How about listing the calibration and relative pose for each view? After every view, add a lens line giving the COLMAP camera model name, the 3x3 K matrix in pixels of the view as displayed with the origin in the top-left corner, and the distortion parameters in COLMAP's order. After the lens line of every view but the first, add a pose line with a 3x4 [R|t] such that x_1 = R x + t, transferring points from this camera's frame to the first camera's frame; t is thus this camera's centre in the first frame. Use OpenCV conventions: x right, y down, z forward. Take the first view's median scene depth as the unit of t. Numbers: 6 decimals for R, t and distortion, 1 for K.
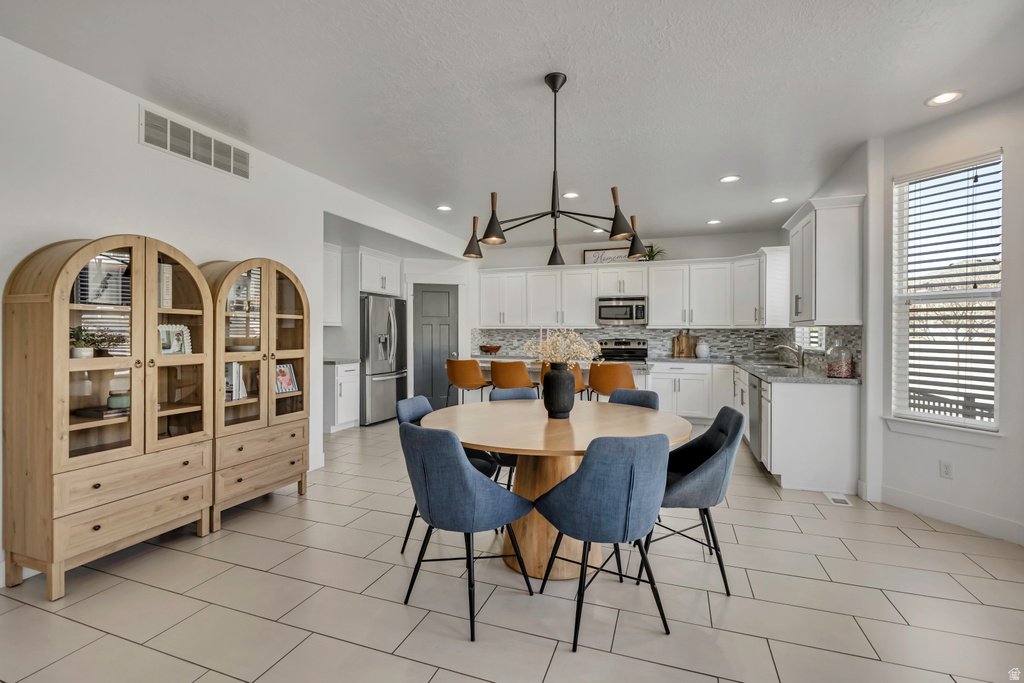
lens RADIAL K [[458.5, 0, 507.3], [0, 458.5, 336.8], [0, 0, 1]] dist [-0.002974, 0.000431]
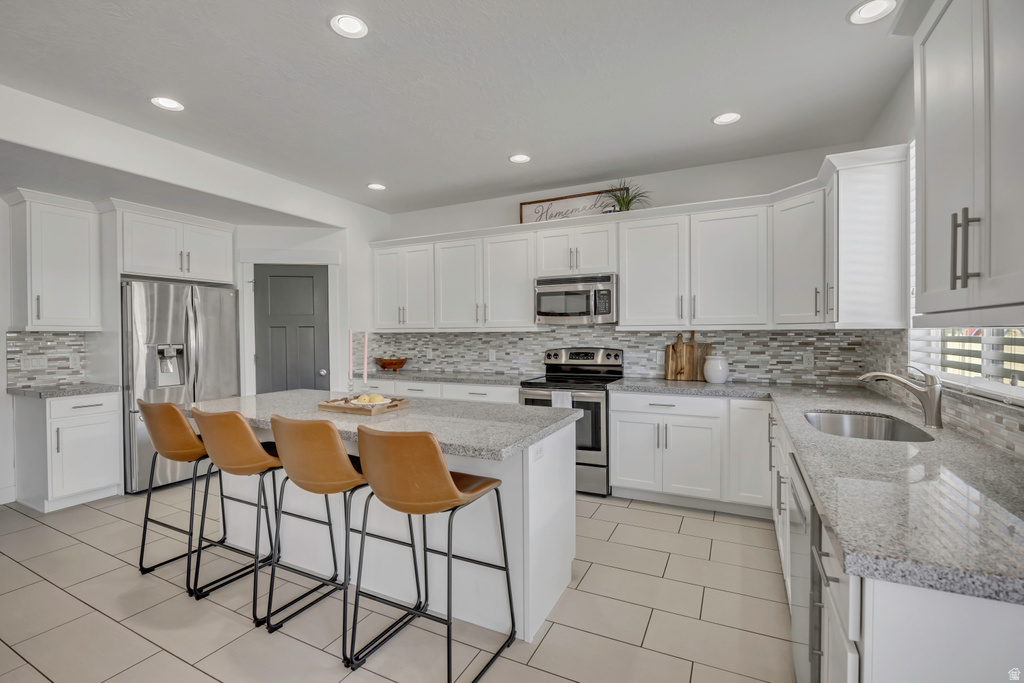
lens RADIAL K [[458.5, 0, 514.2], [0, 458.5, 340.5], [0, 0, 1]] dist [-0.002974, 0.000431]
pose [[0.994440, -0.006145, -0.105129, 0.238021], [0.007138, 0.999933, 0.009072, -0.011955], [0.105067, -0.009772, 0.994417, 0.418583]]
